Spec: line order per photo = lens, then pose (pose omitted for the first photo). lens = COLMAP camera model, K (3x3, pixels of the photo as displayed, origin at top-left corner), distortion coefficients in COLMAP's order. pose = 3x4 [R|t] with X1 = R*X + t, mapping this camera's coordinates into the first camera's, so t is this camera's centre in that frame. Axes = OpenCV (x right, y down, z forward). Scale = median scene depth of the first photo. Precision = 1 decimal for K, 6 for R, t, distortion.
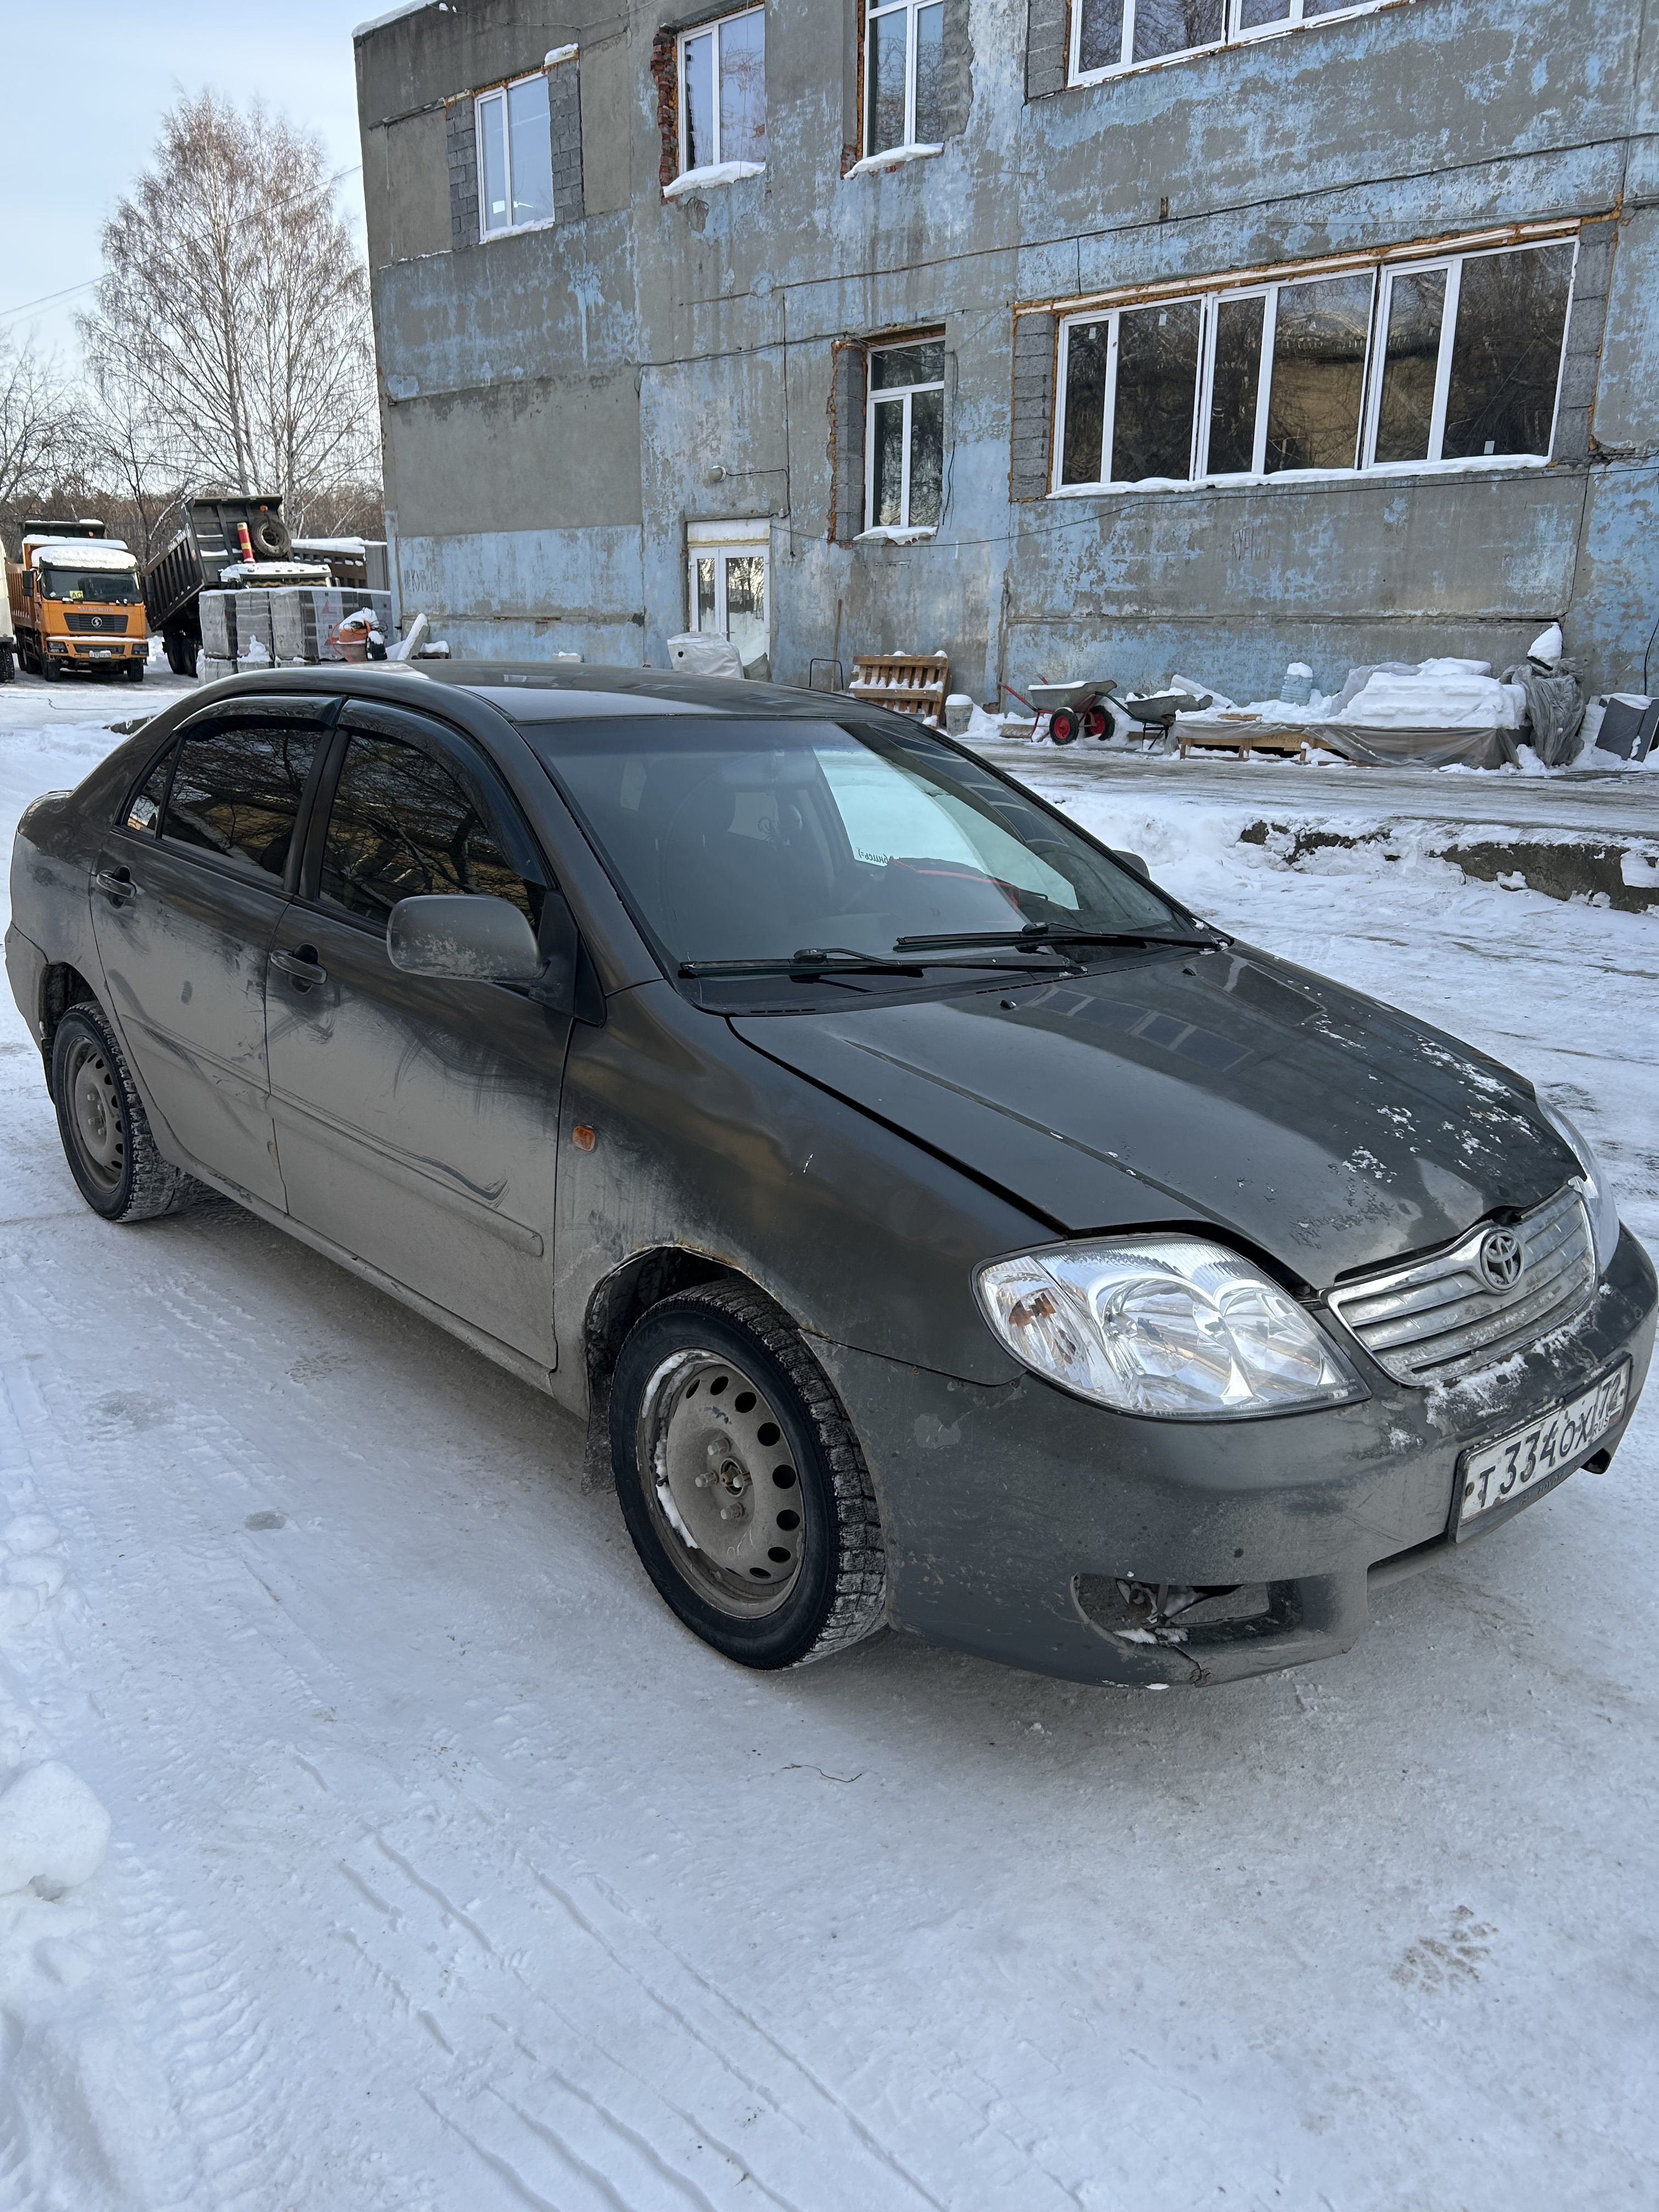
lens RADIAL K [[1668.4, 0, 828.4], [0, 1668.4, 1108.0], [0, 0, 1]] dist [0.039713, -0.045477]
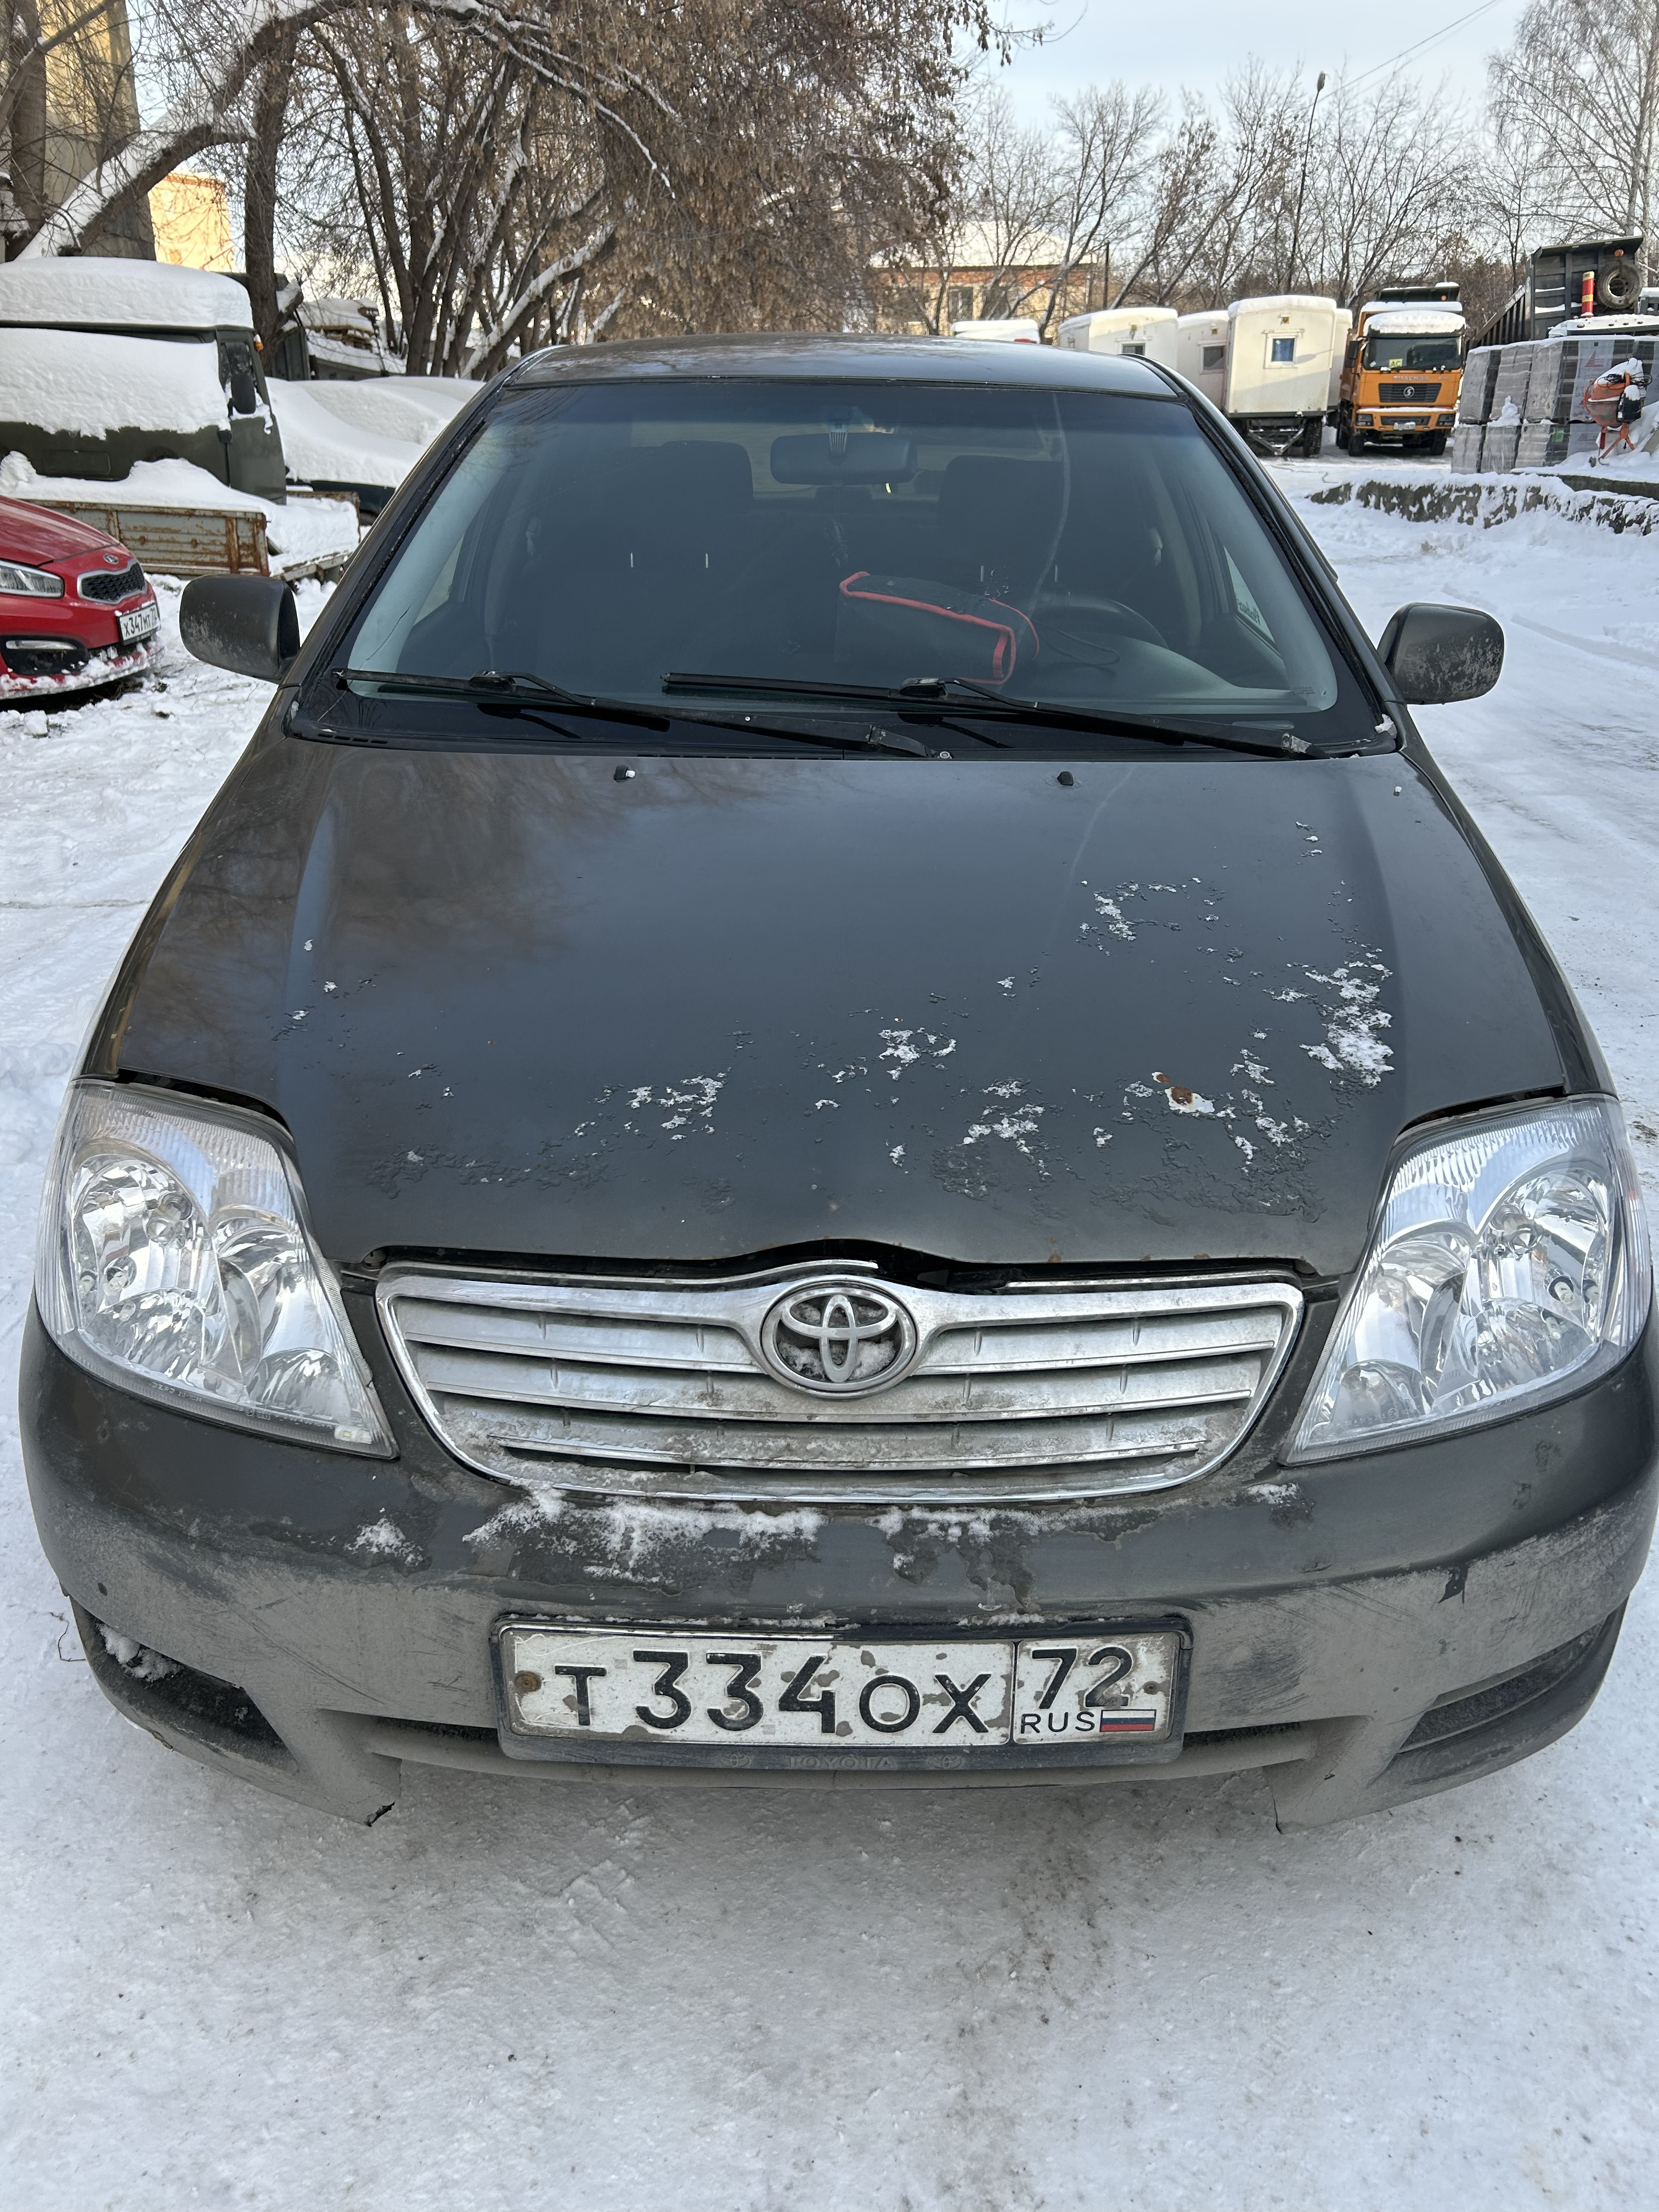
lens RADIAL K [[1668.4, 0, 848.7], [0, 1668.4, 1111.1], [0, 0, 1]] dist [0.039713, -0.045477]
pose [[0.730450, 0.244073, -0.637865, 0.051672], [-0.166998, 0.969441, 0.179711, -0.005342], [0.662235, -0.024748, 0.748887, 0.043359]]
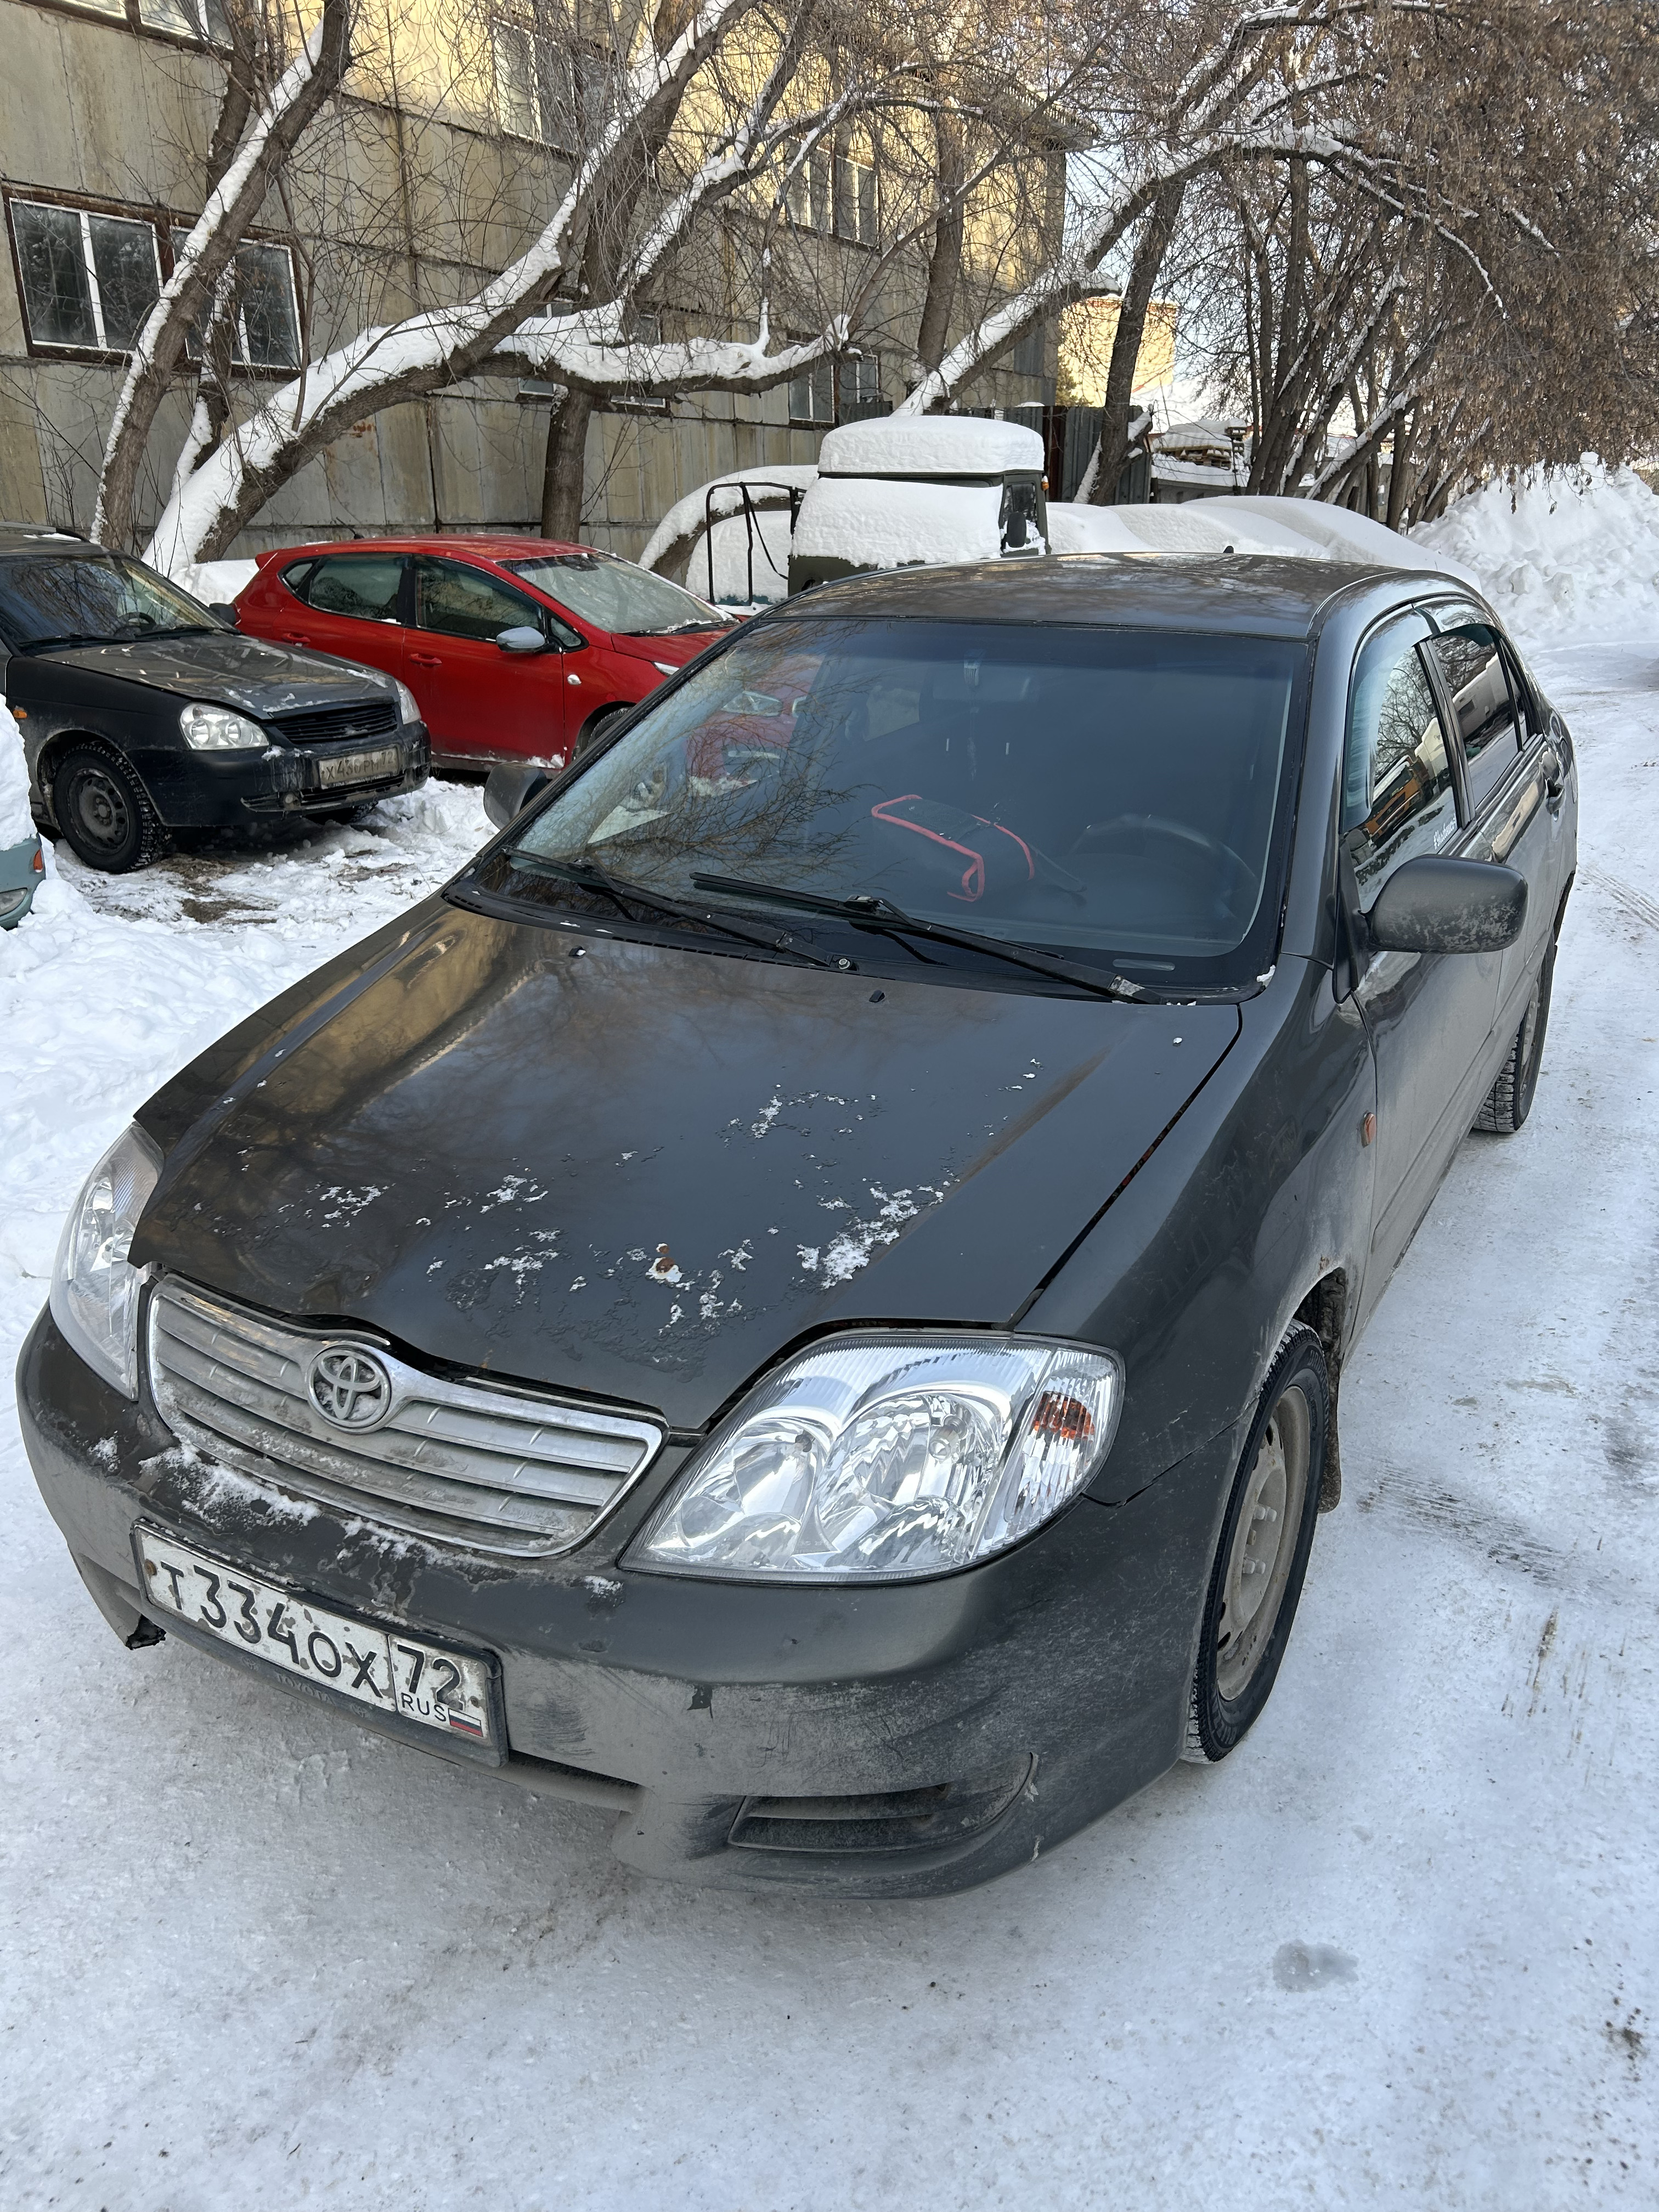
lens RADIAL K [[1668.4, 0, 844.3], [0, 1668.4, 1104.5], [0, 0, 1]] dist [0.039713, -0.045477]
pose [[0.311596, 0.291310, -0.904459, 0.078971], [-0.232502, 0.946288, 0.224683, -0.017575], [0.921331, 0.140278, 0.362590, 0.065378]]
